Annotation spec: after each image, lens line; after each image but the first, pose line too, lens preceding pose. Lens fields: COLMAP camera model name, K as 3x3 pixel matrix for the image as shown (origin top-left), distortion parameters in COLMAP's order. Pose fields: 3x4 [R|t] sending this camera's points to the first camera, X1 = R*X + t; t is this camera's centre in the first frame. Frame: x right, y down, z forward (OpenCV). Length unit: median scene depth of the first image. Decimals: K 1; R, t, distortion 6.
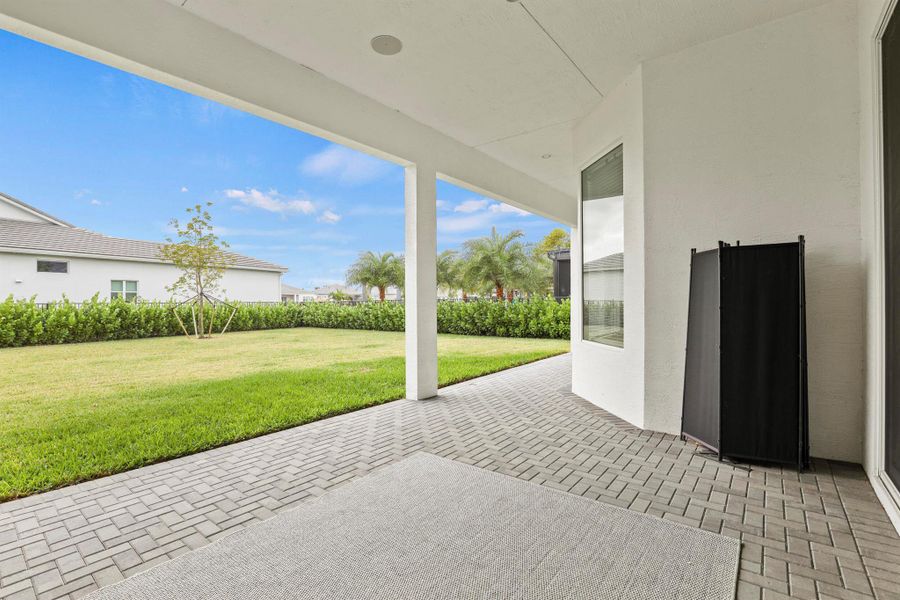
lens RADIAL K [[414.3, 0, 446.1], [0, 414.3, 296.3], [0, 0, 1]] dist [-0.003942, -0.000287]
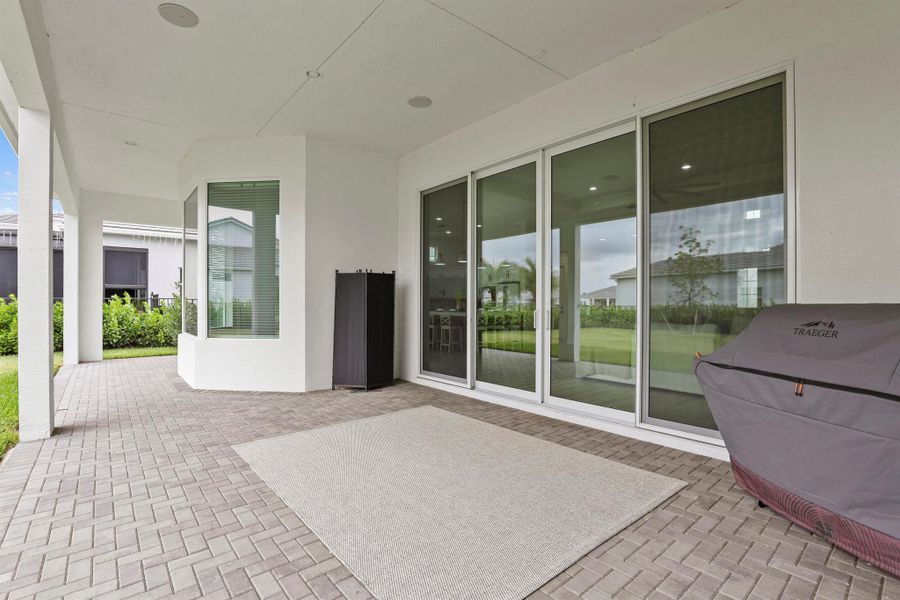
lens RADIAL K [[415.2, 0, 446.6], [0, 415.2, 304.9], [0, 0, 1]] dist [-0.003402, 0.000025]
pose [[0.202140, 0.005806, 0.979339, -0.863134], [-0.015262, 0.999880, -0.002778, 0.018789], [-0.979238, -0.014385, 0.202205, 0.250345]]
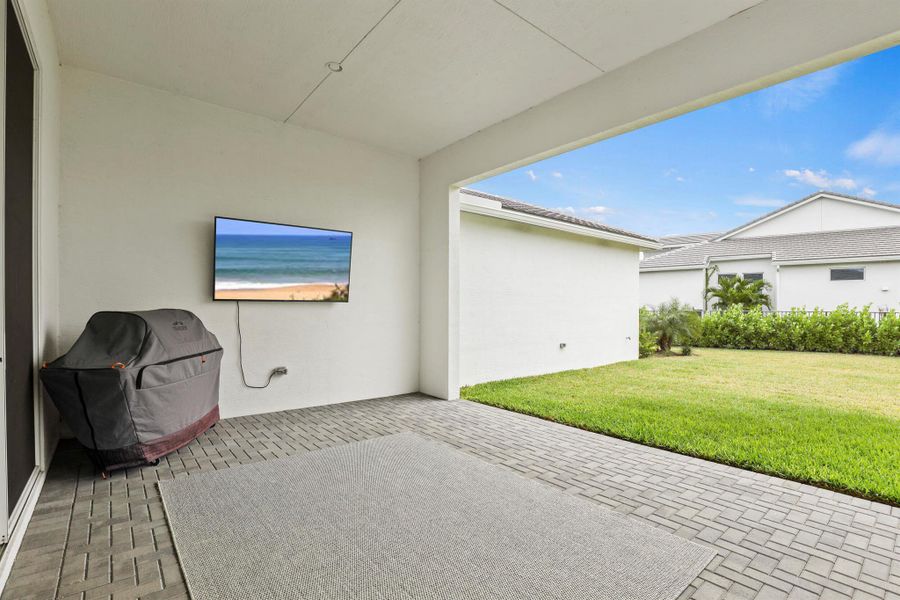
lens RADIAL K [[433.0, 0, 448.9], [0, 433.0, 312.2], [0, 0, 1]] dist [-0.003382, -0.000512]
pose [[-0.198694, 0.011425, -0.979995, 0.586181], [0.006142, 0.999927, 0.010412, 0.005145], [0.980042, -0.003951, -0.198750, 0.655192]]
